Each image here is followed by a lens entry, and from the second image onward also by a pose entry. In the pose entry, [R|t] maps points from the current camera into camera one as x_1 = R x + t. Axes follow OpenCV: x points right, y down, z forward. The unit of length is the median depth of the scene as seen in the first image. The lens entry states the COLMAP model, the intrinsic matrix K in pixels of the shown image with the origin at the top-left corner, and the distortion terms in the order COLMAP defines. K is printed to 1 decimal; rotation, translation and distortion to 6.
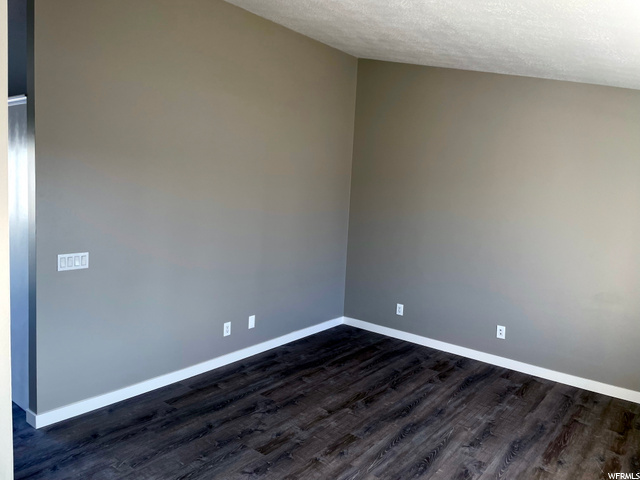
lens RADIAL K [[485.3, 0, 320.5], [0, 485.3, 235.7], [0, 0, 1]] dist [0.100954, -0.125031]
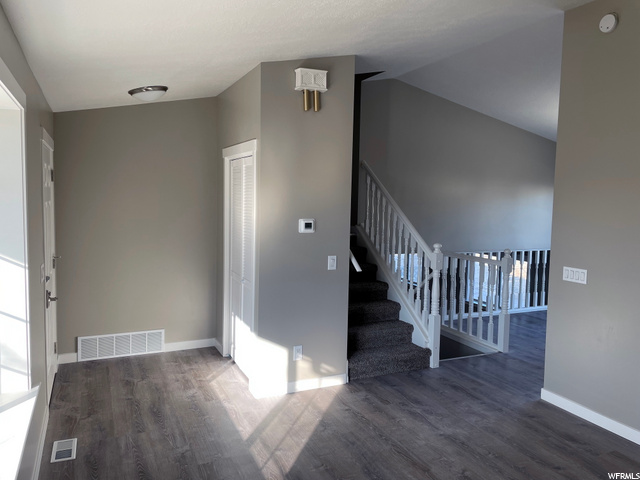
lens RADIAL K [[485.3, 0, 320.5], [0, 485.3, 235.7], [0, 0, 1]] dist [0.100954, -0.125031]
pose [[-0.453086, 0.013639, -0.891363, 0.683545], [-0.139023, 0.986568, 0.085763, -0.047135], [0.880560, 0.162778, -0.445104, 0.830466]]
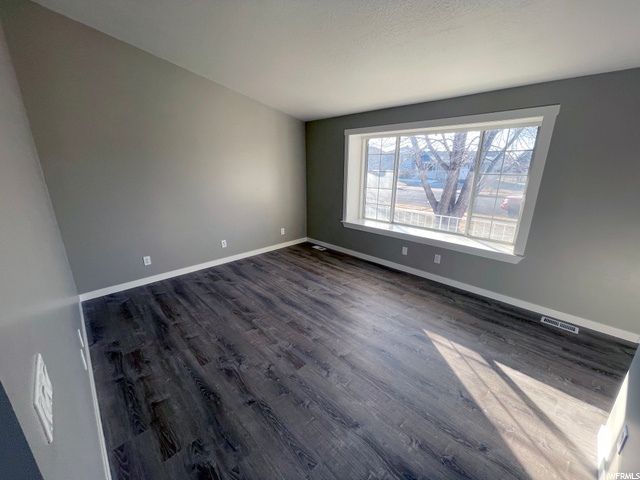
lens RADIAL K [[258.7, 0, 320.0], [0, 258.7, 240.0], [0, 0, 1]] dist [-0.000898, -0.000051]
pose [[0.132526, -0.327878, 0.935378, -0.521978], [0.112800, 0.942560, 0.314414, -0.073942], [-0.984740, 0.063843, 0.161898, 0.654639]]
